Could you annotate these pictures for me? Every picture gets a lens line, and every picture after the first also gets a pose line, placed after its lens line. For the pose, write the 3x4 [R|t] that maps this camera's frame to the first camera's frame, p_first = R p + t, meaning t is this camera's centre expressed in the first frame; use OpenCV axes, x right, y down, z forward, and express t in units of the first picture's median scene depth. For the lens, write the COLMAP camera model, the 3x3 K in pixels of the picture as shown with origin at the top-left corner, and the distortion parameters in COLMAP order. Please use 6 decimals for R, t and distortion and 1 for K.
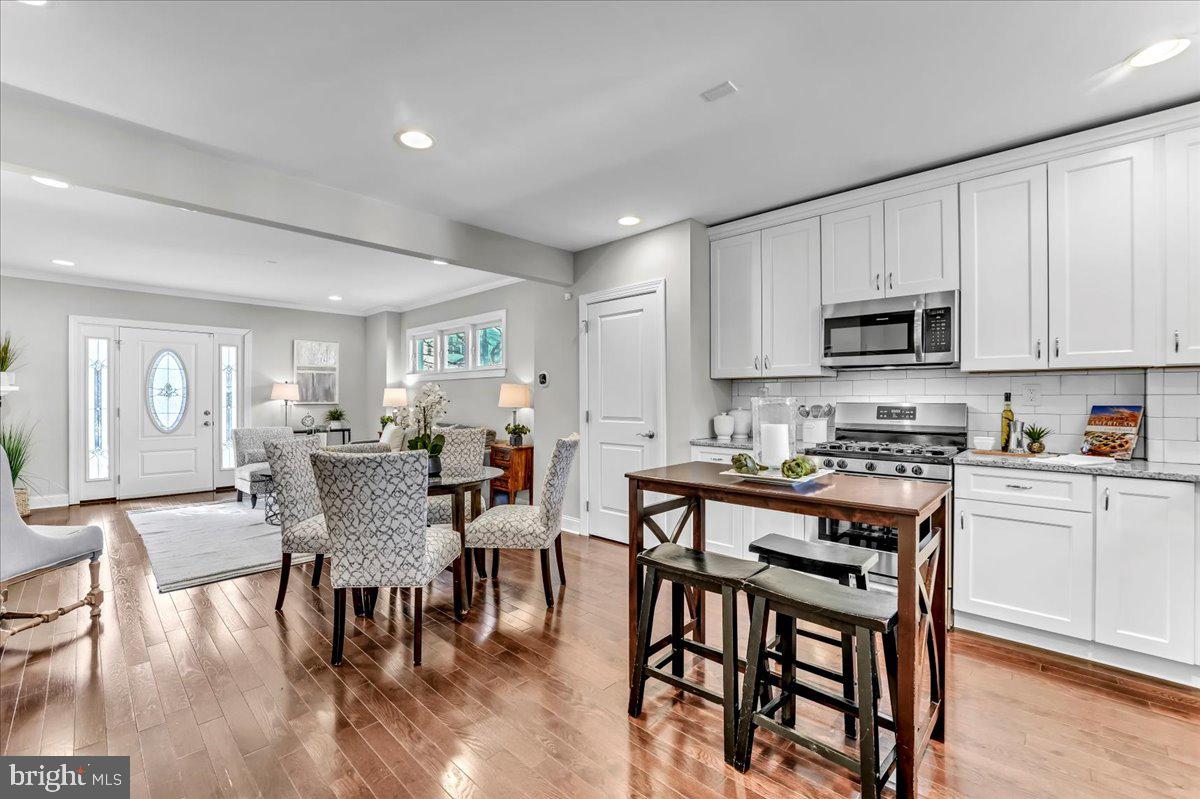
lens RADIAL K [[507.1, 0, 602.9], [0, 507.1, 396.0], [0, 0, 1]] dist [-0.025233, 0.002913]
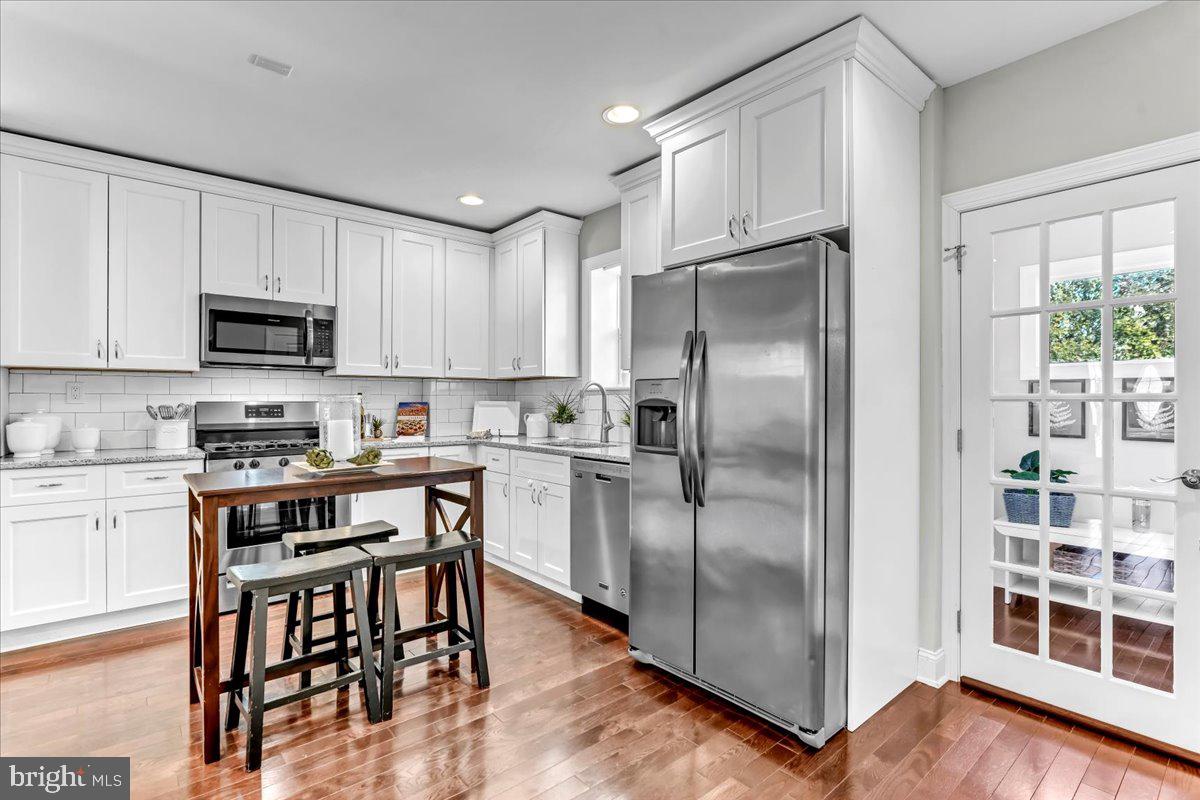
lens RADIAL K [[558.1, 0, 600.4], [0, 558.1, 400.8], [0, 0, 1]] dist [-0.017767, -0.000885]
pose [[0.114504, -0.002289, 0.993420, -0.276794], [-0.003334, 0.999991, 0.002689, 0.004162], [-0.993417, -0.003620, 0.114495, 0.110294]]
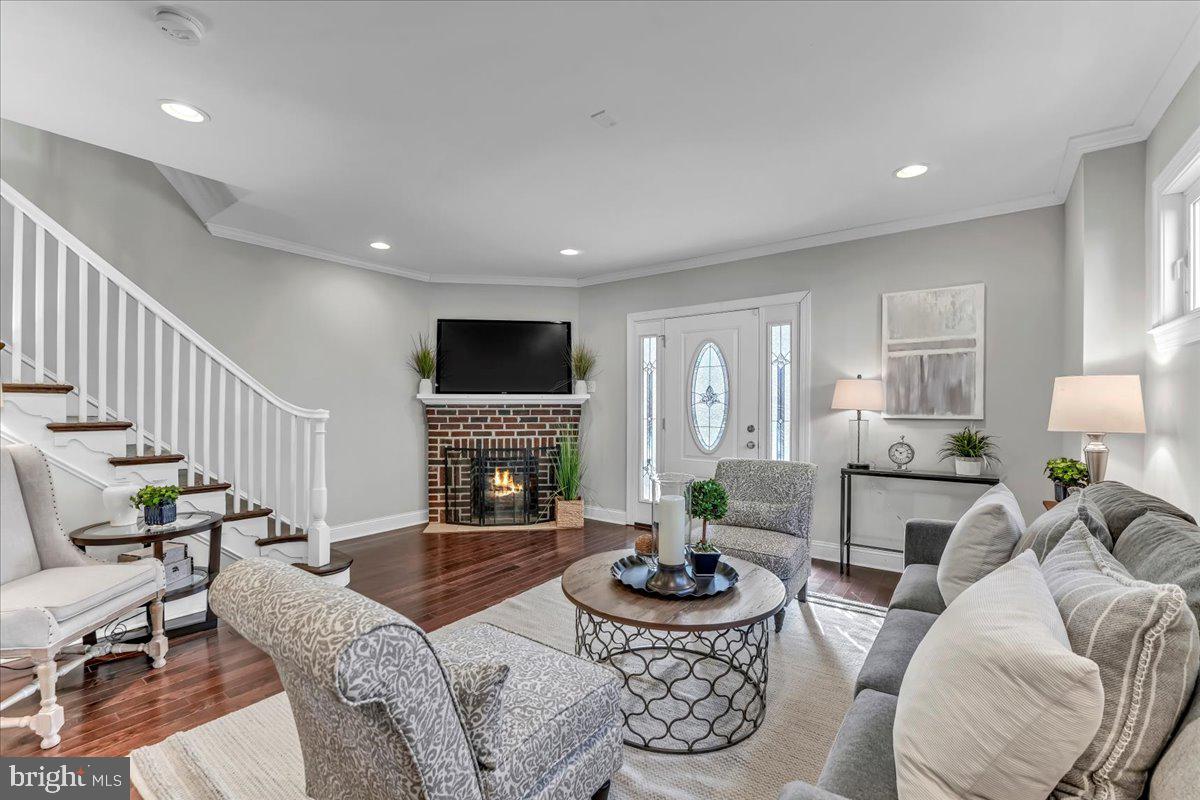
lens RADIAL K [[507.1, 0, 589.1], [0, 507.1, 408.2], [0, 0, 1]] dist [-0.025233, 0.002913]
pose [[0.109647, 0.002935, -0.993966, -0.171230], [0.002287, 0.999992, 0.003205, 0.004607], [0.993968, -0.002625, 0.109640, 0.831509]]
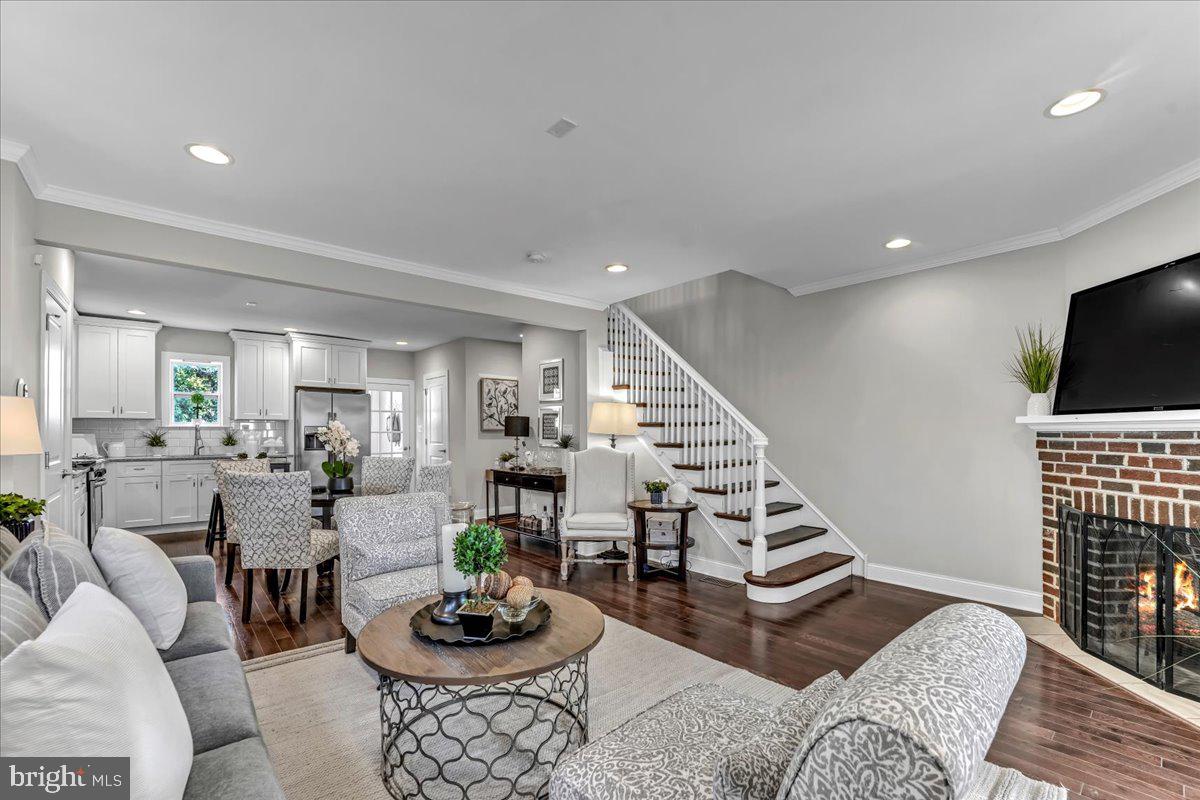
lens RADIAL K [[517.0, 0, 605.5], [0, 517.0, 433.7], [0, 0, 1]] dist [0.000682, -0.000038]
pose [[-0.995682, -0.003661, 0.092760, -0.663609], [-0.003644, 0.999993, 0.000344, 0.003575], [-0.092760, 0.000005, -0.995688, 1.298751]]
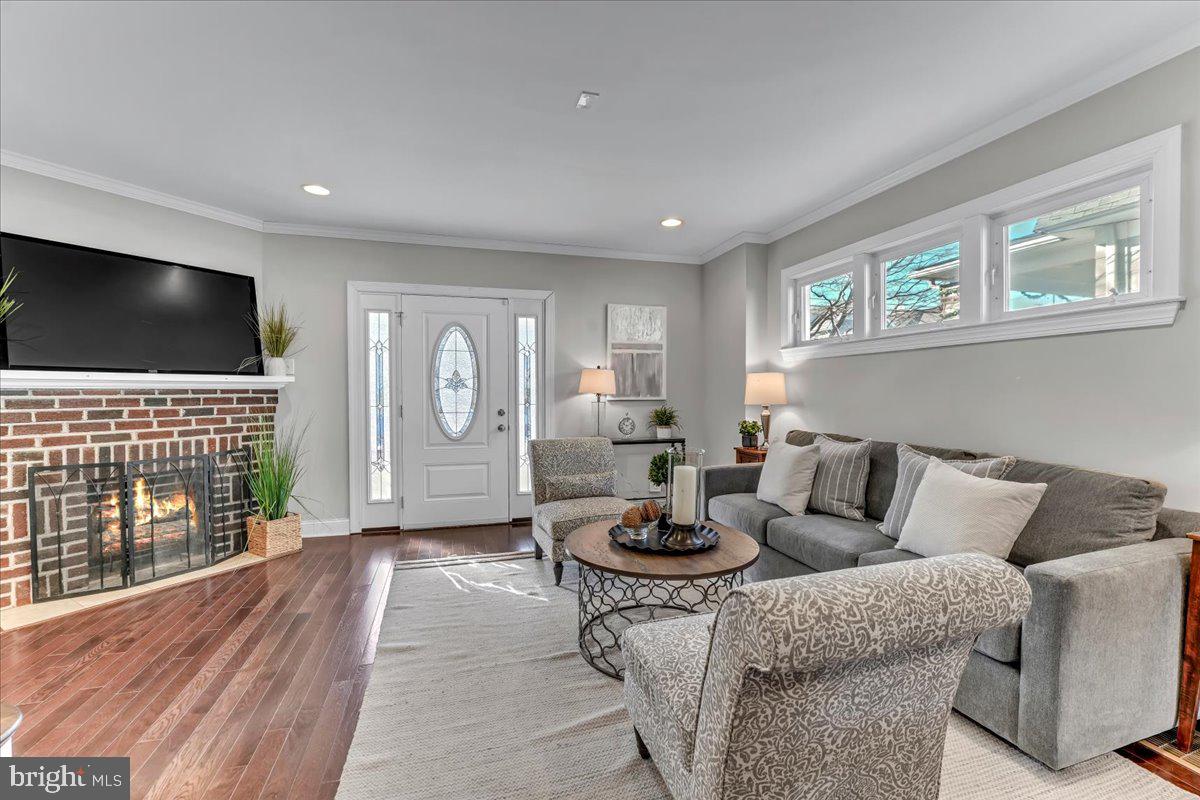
lens RADIAL K [[507.1, 0, 598.4], [0, 507.1, 399.4], [0, 0, 1]] dist [-0.025233, 0.002913]
pose [[0.864291, 0.003445, -0.502980, -0.371035], [0.005447, 0.999854, 0.016206, 0.005248], [0.502962, -0.016746, 0.864146, 0.532190]]
